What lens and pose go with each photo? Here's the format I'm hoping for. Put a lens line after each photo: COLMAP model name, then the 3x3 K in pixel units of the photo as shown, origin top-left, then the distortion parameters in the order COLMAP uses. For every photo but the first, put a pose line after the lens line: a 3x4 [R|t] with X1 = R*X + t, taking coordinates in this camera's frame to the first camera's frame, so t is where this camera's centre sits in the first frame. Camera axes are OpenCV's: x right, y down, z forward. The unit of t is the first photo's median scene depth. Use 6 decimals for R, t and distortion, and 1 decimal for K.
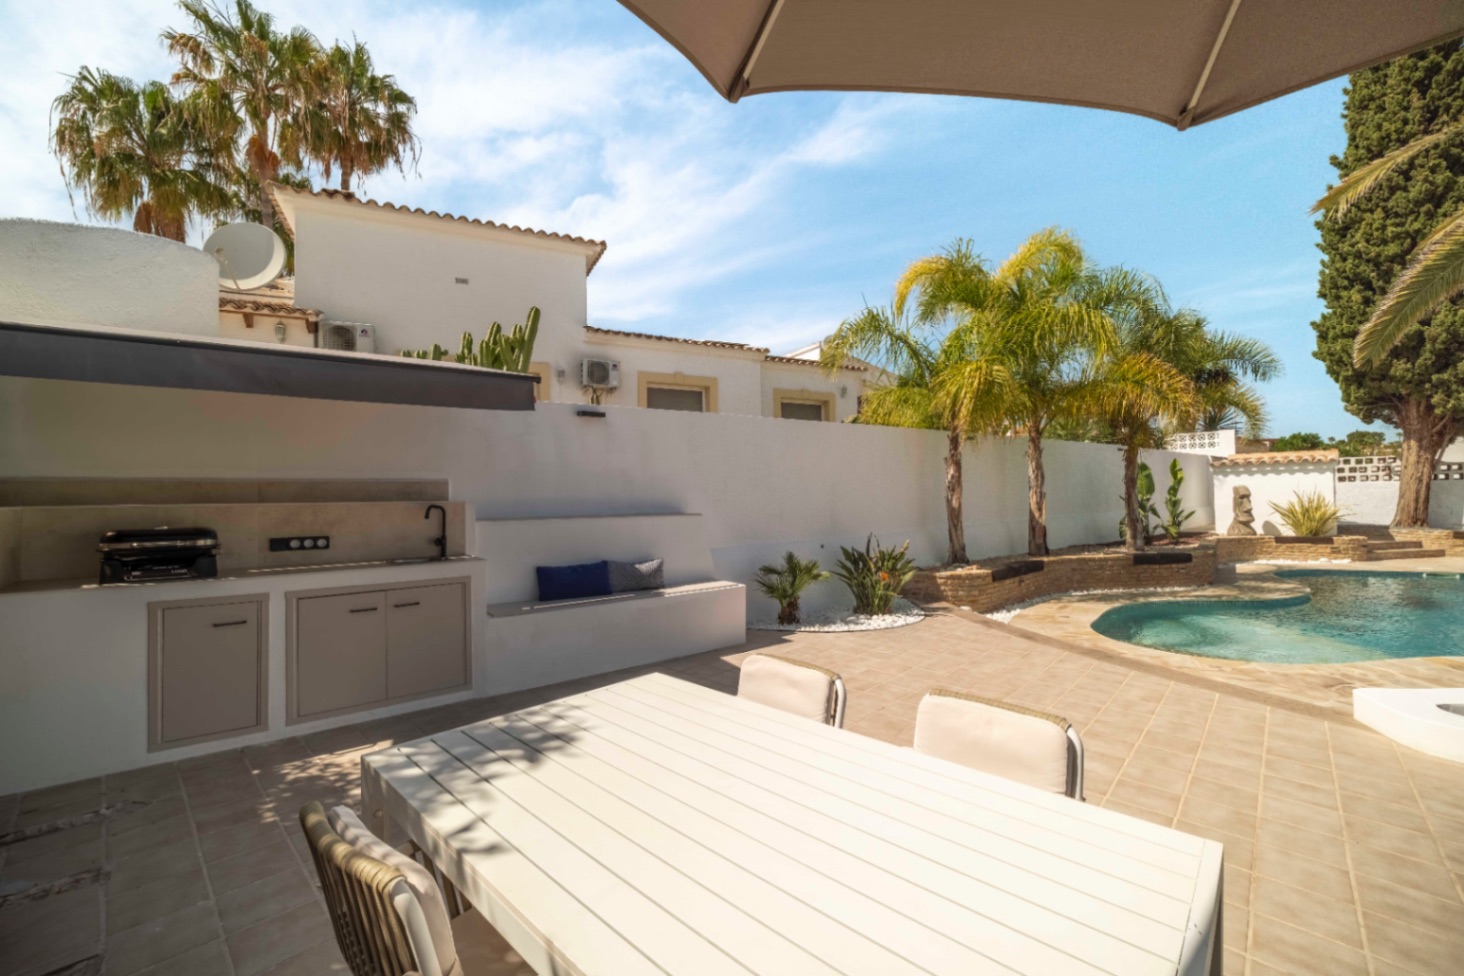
lens RADIAL K [[590.3, 0, 726.7], [0, 590.3, 478.9], [0, 0, 1]] dist [-0.022694, 0.004815]
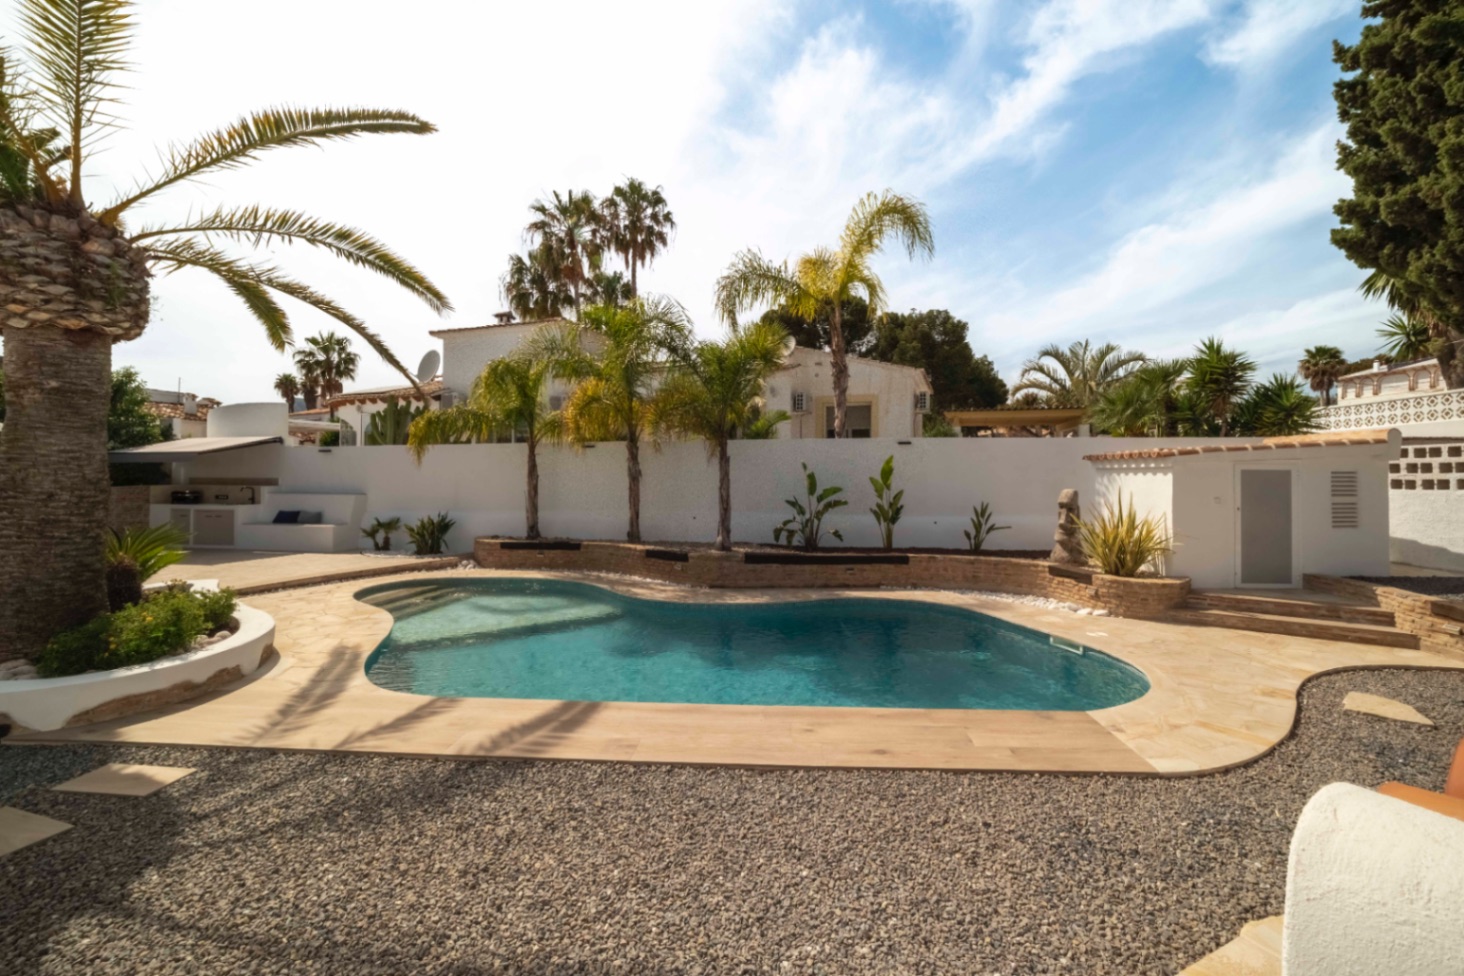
lens RADIAL K [[590.3, 0, 763.5], [0, 590.3, 473.9], [0, 0, 1]] dist [-0.022694, 0.004815]
pose [[0.701560, 0.018836, -0.712361, 0.932995], [0.008998, 0.999337, 0.035286, -0.029487], [0.712553, -0.031165, 0.700925, 0.199510]]
